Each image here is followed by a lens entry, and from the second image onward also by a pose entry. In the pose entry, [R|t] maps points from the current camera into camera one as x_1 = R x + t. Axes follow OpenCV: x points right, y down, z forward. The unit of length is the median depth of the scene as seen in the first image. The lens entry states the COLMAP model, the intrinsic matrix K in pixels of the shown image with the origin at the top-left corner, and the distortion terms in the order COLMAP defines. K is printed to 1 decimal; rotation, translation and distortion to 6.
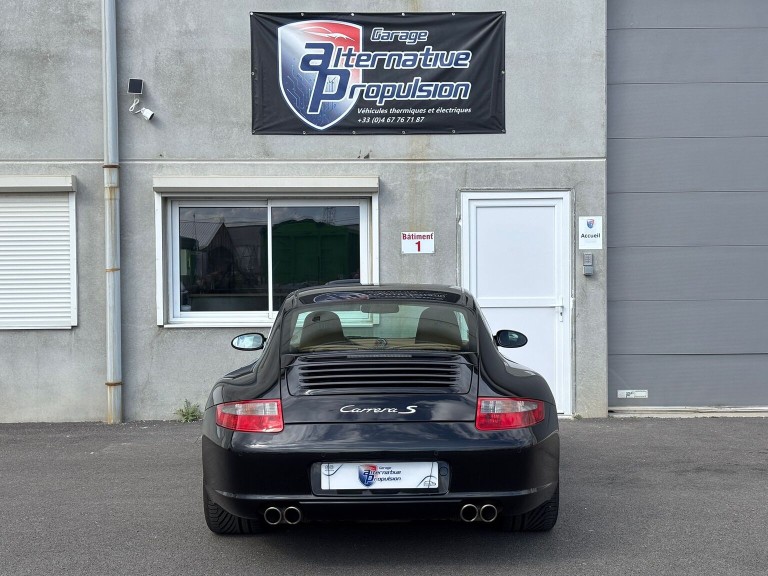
lens RADIAL K [[1146.2, 0, 384.0], [0, 1146.2, 288.0], [0, 0, 1]] dist [0.269025, -1.019538]
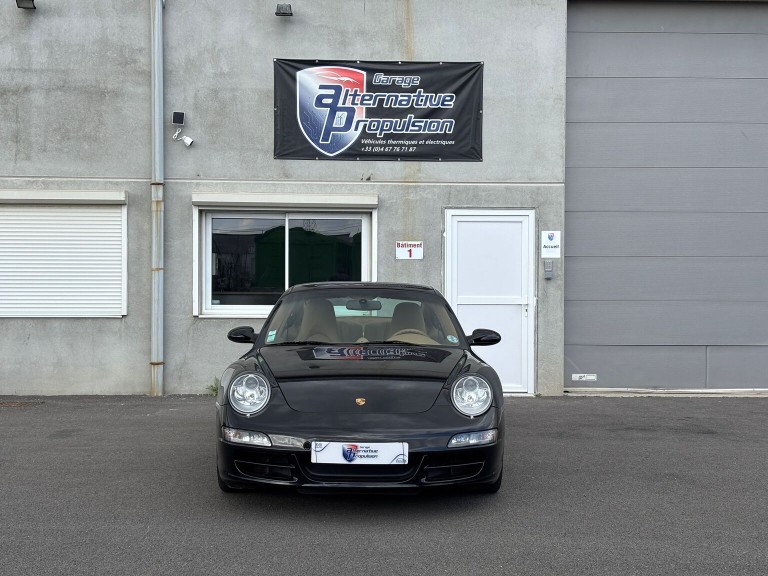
lens RADIAL K [[1146.2, 0, 384.0], [0, 1146.2, 288.0], [0, 0, 1]] dist [0.269025, -1.019538]
pose [[0.999560, 0.013102, 0.026604, -0.029159], [-0.012824, 0.999862, -0.010603, 0.013604], [-0.026740, 0.010257, 0.999590, -0.210934]]
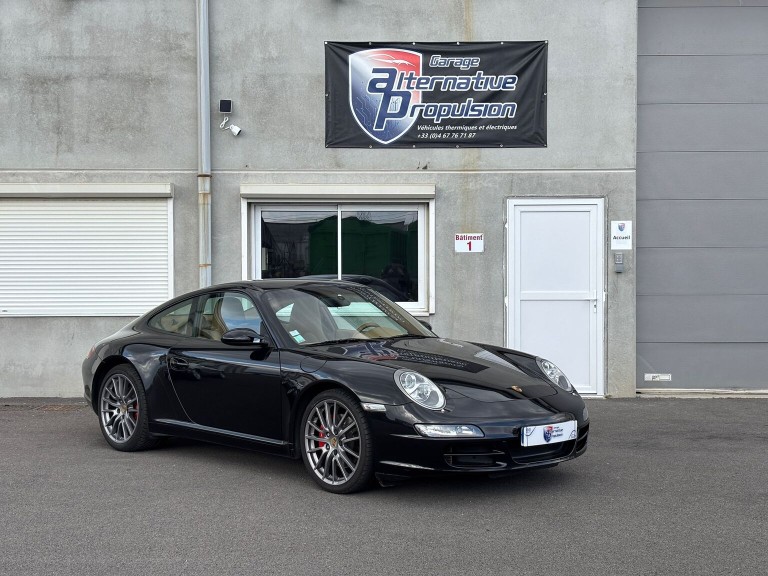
lens RADIAL K [[1146.2, 0, 384.0], [0, 1146.2, 288.0], [0, 0, 1]] dist [0.269025, -1.019538]
pose [[0.999761, 0.006884, -0.020735, -0.031162], [-0.006855, 0.999975, 0.001466, 0.004284], [0.020744, -0.001323, 0.999784, -0.144823]]
